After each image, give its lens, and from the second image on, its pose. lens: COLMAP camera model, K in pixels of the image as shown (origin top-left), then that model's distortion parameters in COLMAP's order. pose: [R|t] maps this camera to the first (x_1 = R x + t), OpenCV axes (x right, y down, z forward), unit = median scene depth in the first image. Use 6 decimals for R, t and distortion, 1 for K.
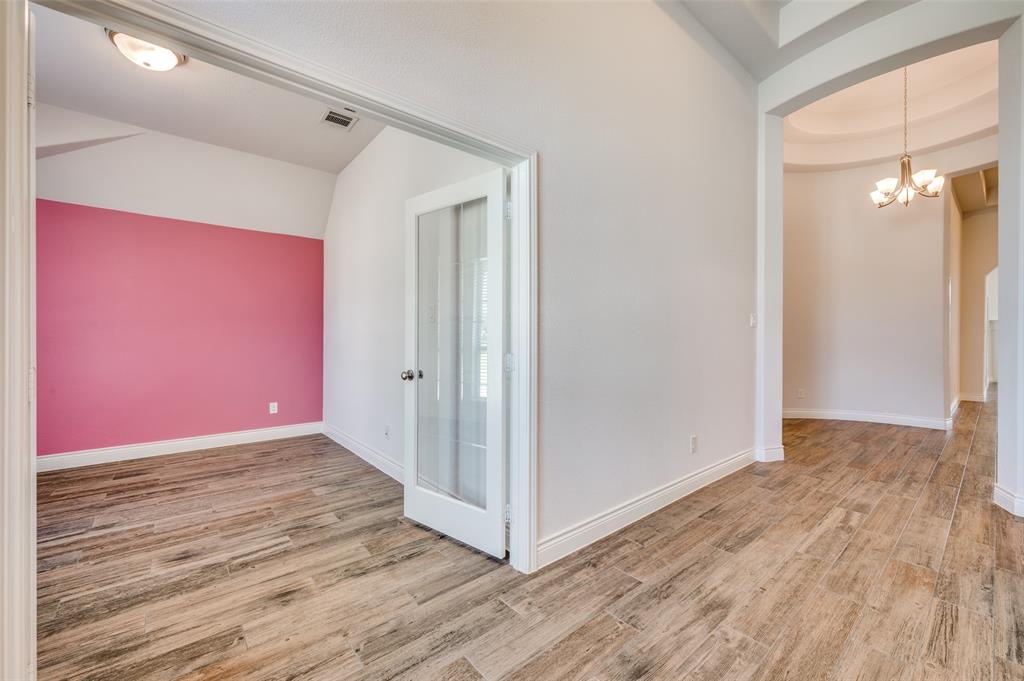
lens RADIAL K [[407.1, 0, 511.8], [0, 407.1, 335.7], [0, 0, 1]] dist [-0.000262, 0.000030]
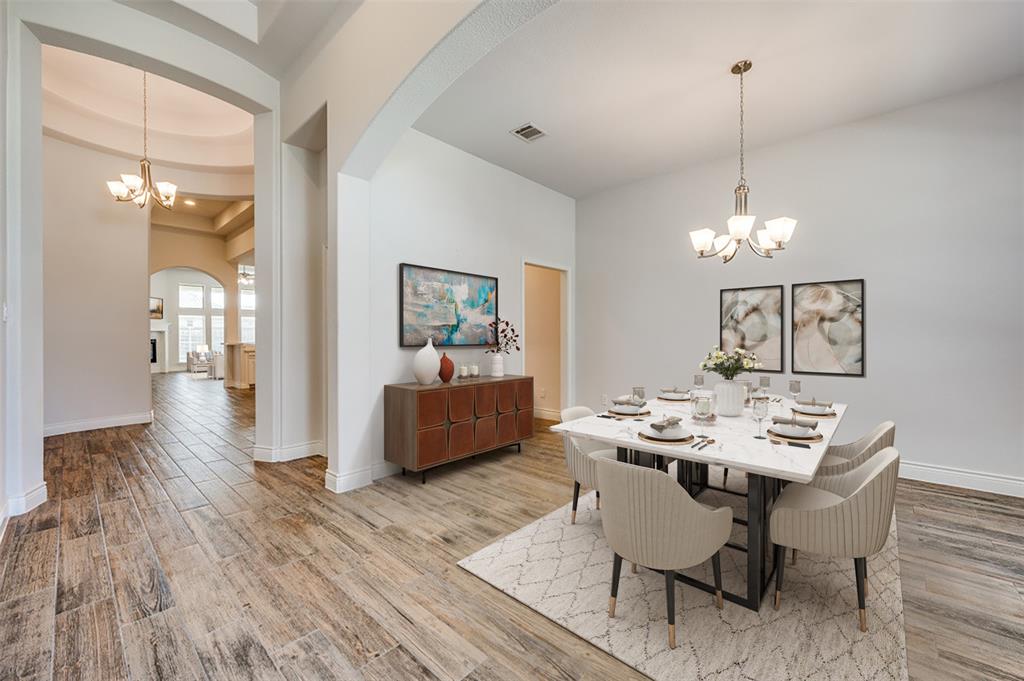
lens RADIAL K [[407.1, 0, 511.8], [0, 407.1, 335.7], [0, 0, 1]] dist [-0.000262, 0.000030]
pose [[-0.130227, 0.001411, 0.991483, -0.364433], [-0.003989, 0.999990, -0.001947, -0.001175], [-0.991476, -0.004209, -0.130220, 0.475041]]
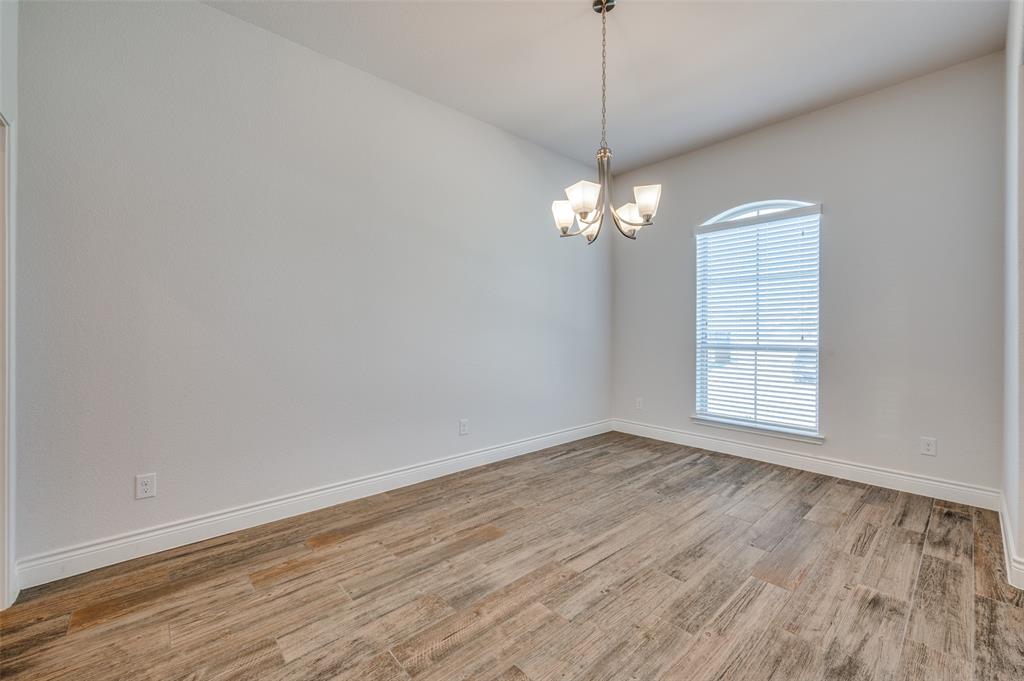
lens RADIAL K [[407.1, 0, 511.8], [0, 407.1, 335.7], [0, 0, 1]] dist [-0.000262, 0.000030]
pose [[-0.999328, -0.003667, -0.036473, 1.179684], [-0.003709, 0.999993, 0.001087, -0.006220], [0.036468, 0.001222, -0.999334, 0.645617]]
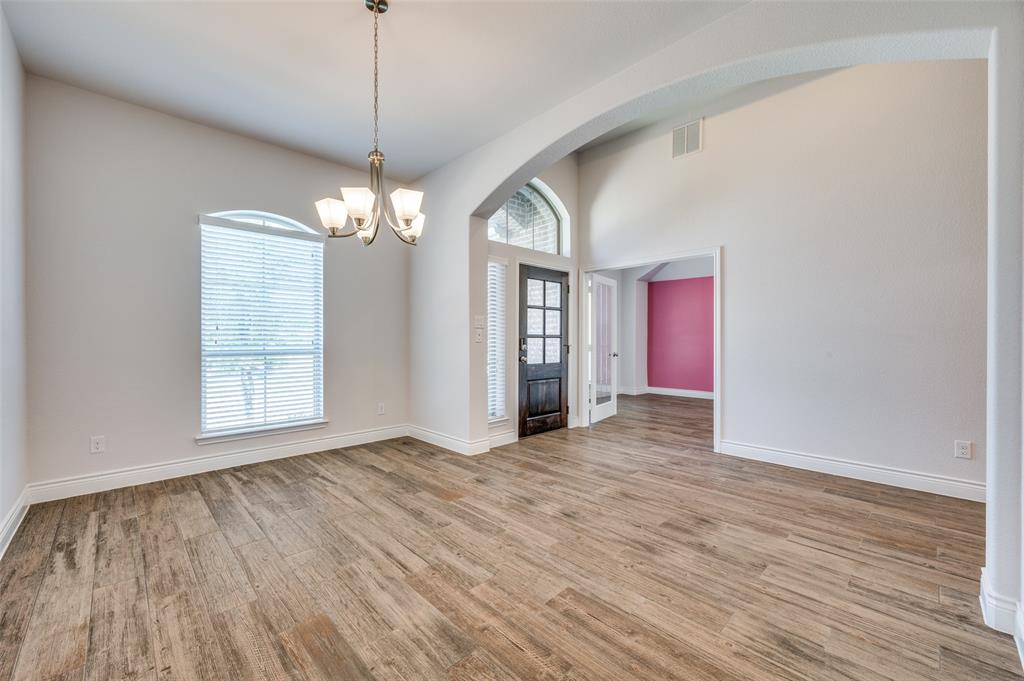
lens RADIAL K [[412.6, 0, 512.0], [0, 412.6, 340.5], [0, 0, 1]] dist [-0.000302, -0.000073]
pose [[0.077372, 0.000790, -0.997002, 2.015416], [0.007383, 0.999972, 0.001365, 0.002426], [0.996975, -0.007467, 0.077364, -0.190061]]
